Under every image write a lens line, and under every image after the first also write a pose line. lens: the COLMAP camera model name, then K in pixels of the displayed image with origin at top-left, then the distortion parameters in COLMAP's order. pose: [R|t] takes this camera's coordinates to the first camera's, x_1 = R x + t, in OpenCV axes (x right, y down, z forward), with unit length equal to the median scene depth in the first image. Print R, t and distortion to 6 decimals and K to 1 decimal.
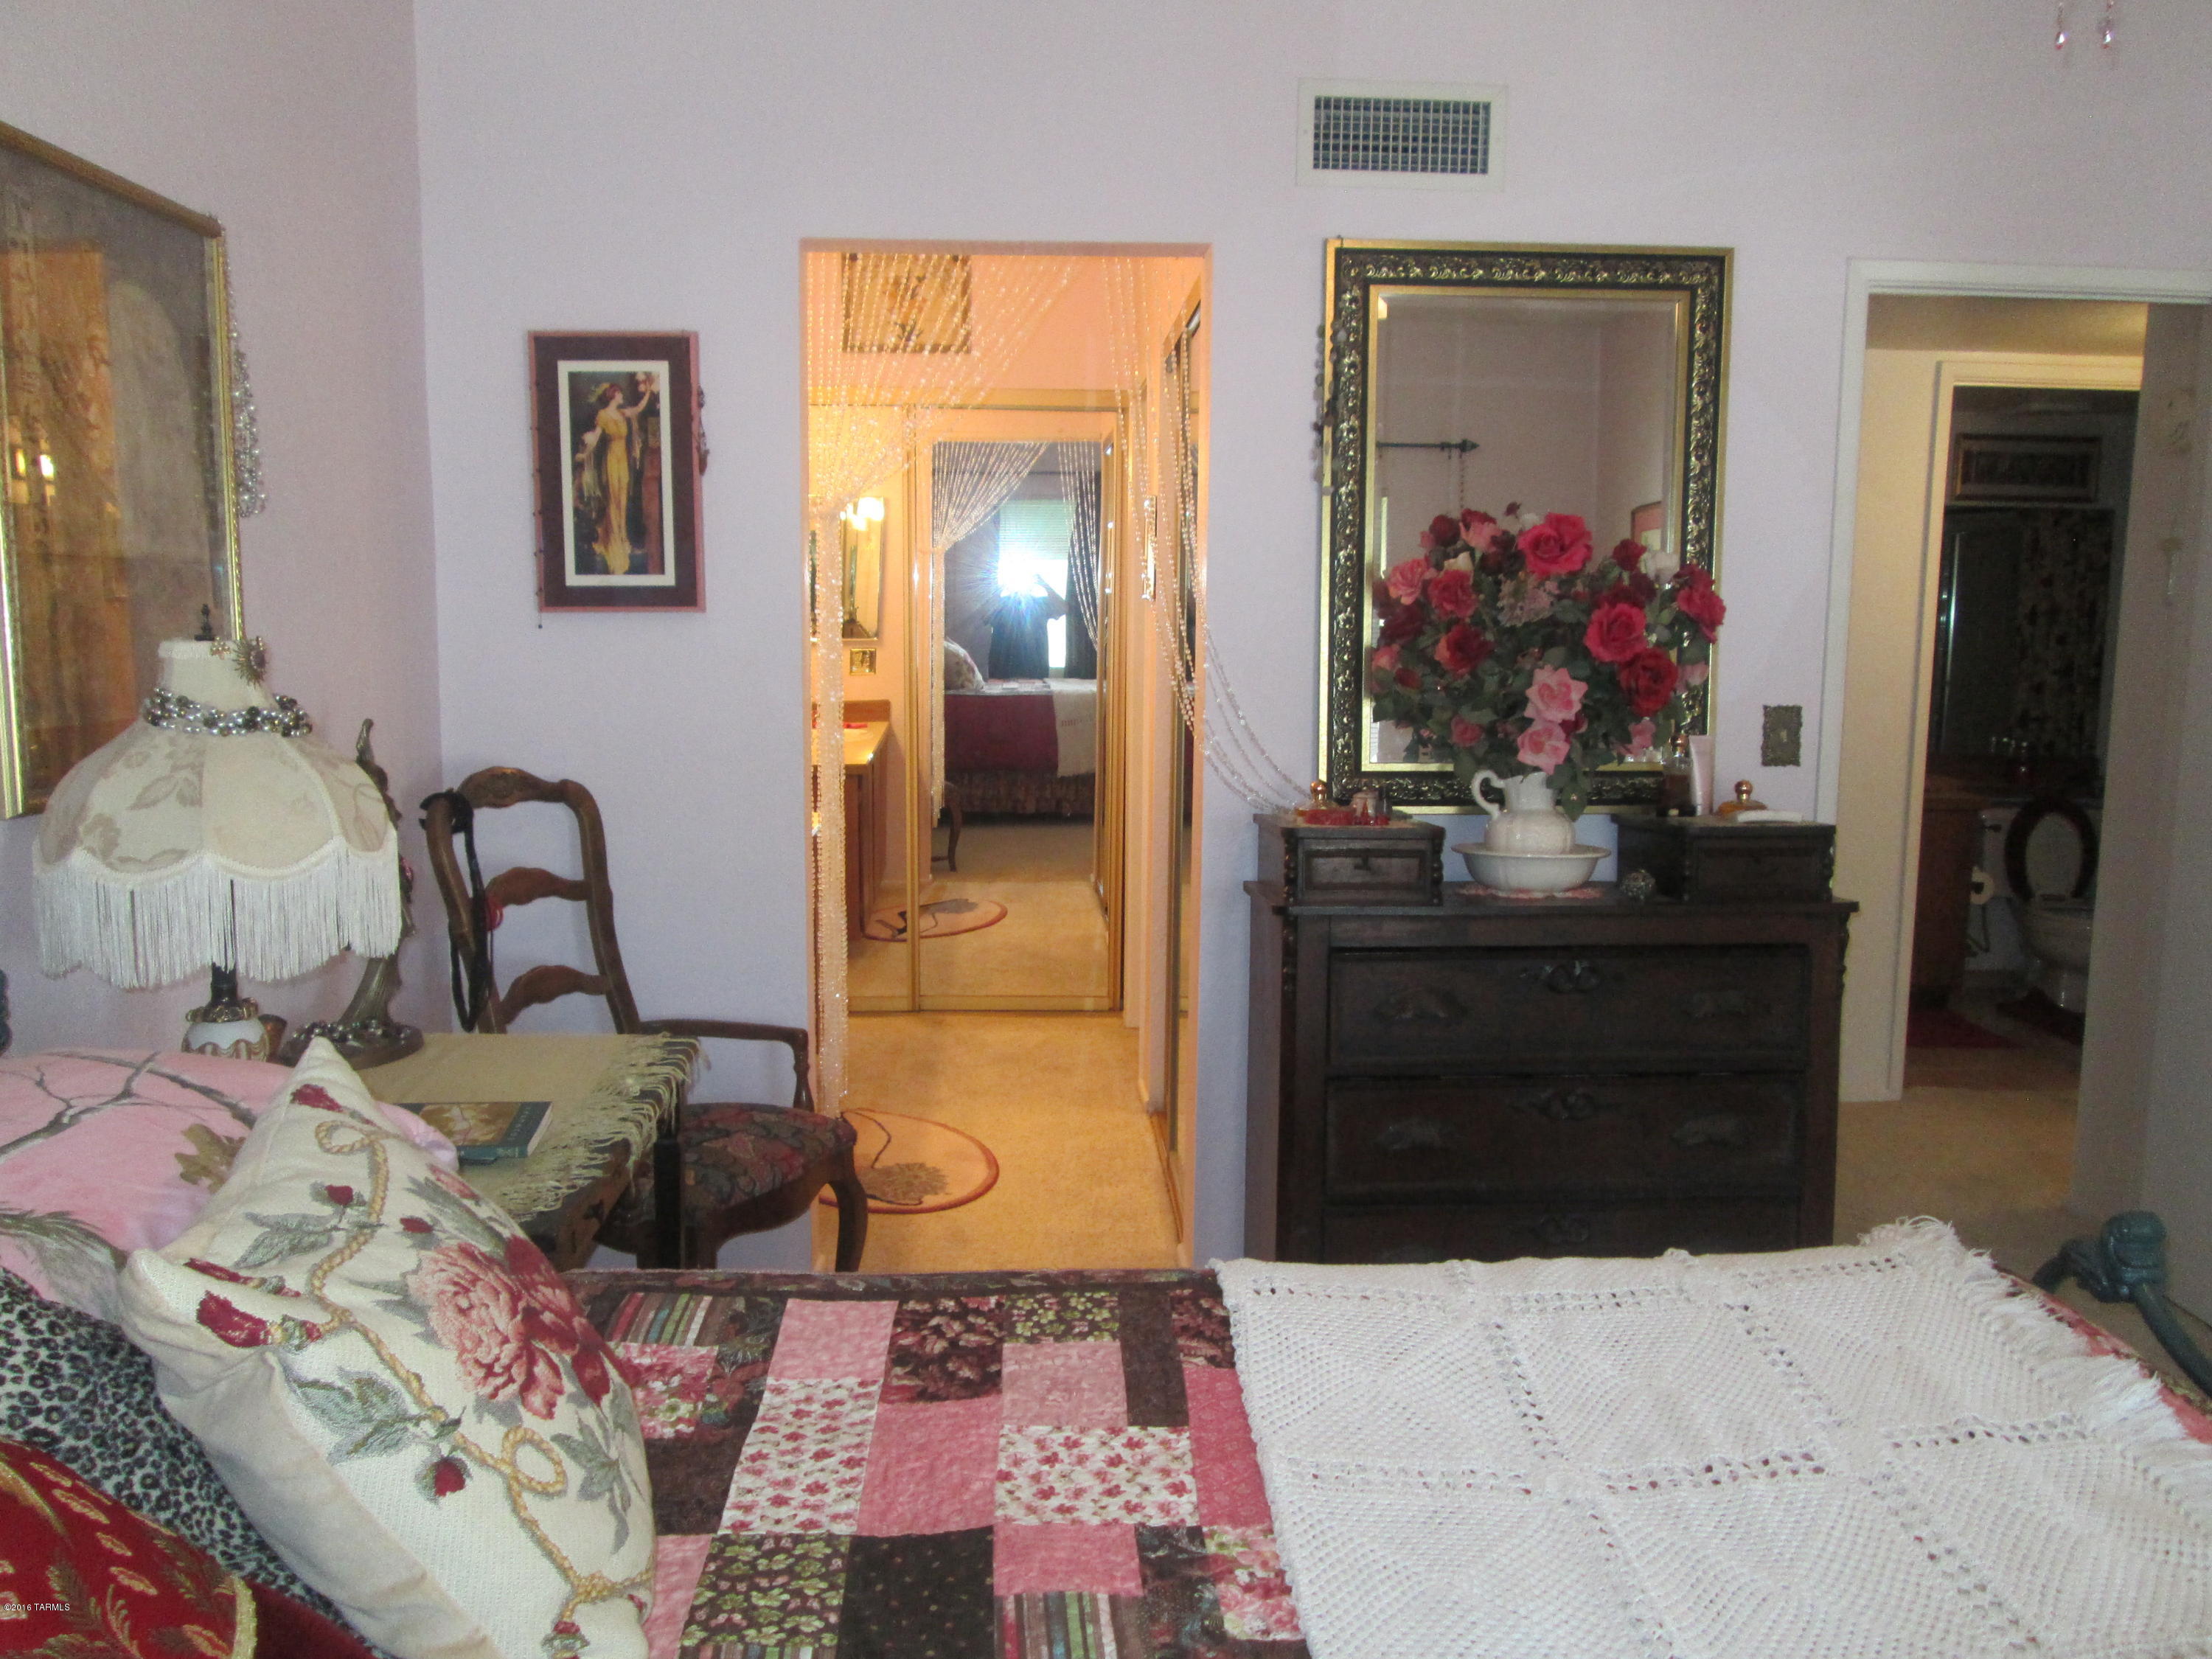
lens RADIAL K [[1876.4, 0, 1106.0], [0, 1876.4, 829.5], [0, 0, 1]] dist [-0.022722, 0.002559]
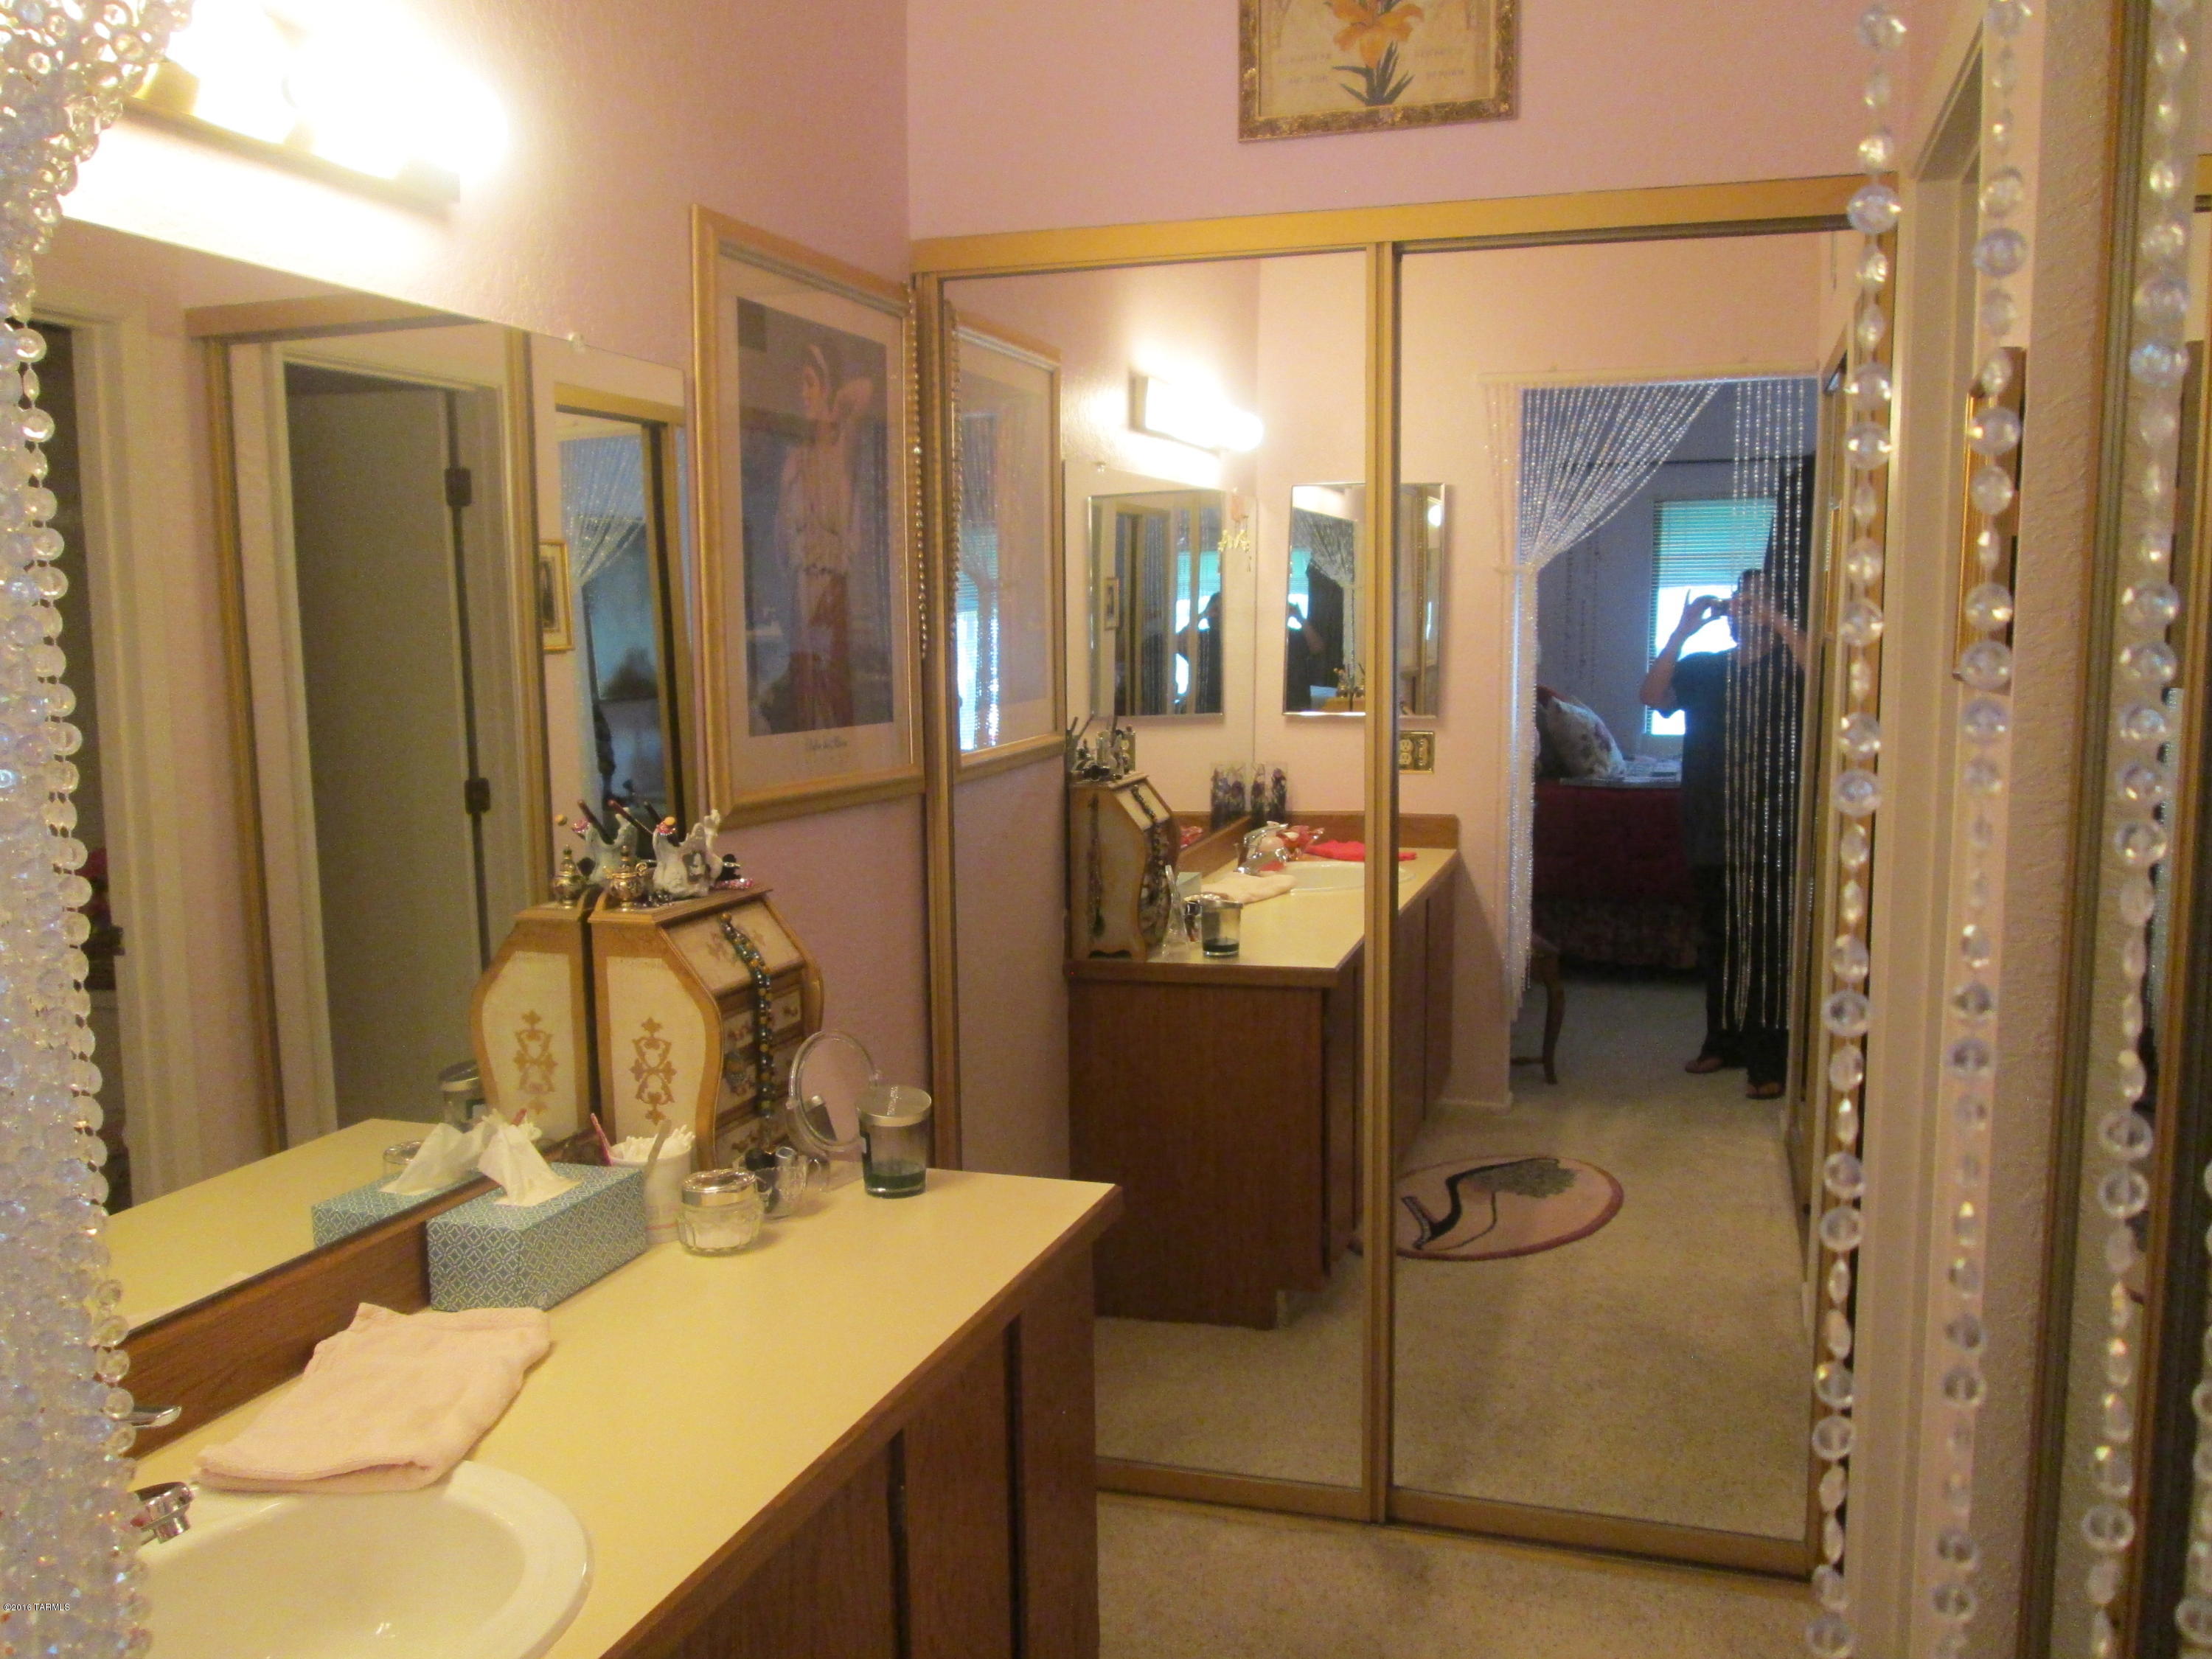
lens RADIAL K [[1876.4, 0, 1106.0], [0, 1876.4, 829.5], [0, 0, 1]] dist [-0.022722, 0.002559]
pose [[0.936374, 0.024096, -0.350176, -0.003180], [-0.029991, 0.999485, -0.011421, -0.054436], [0.349720, 0.021197, 0.936614, 0.391406]]
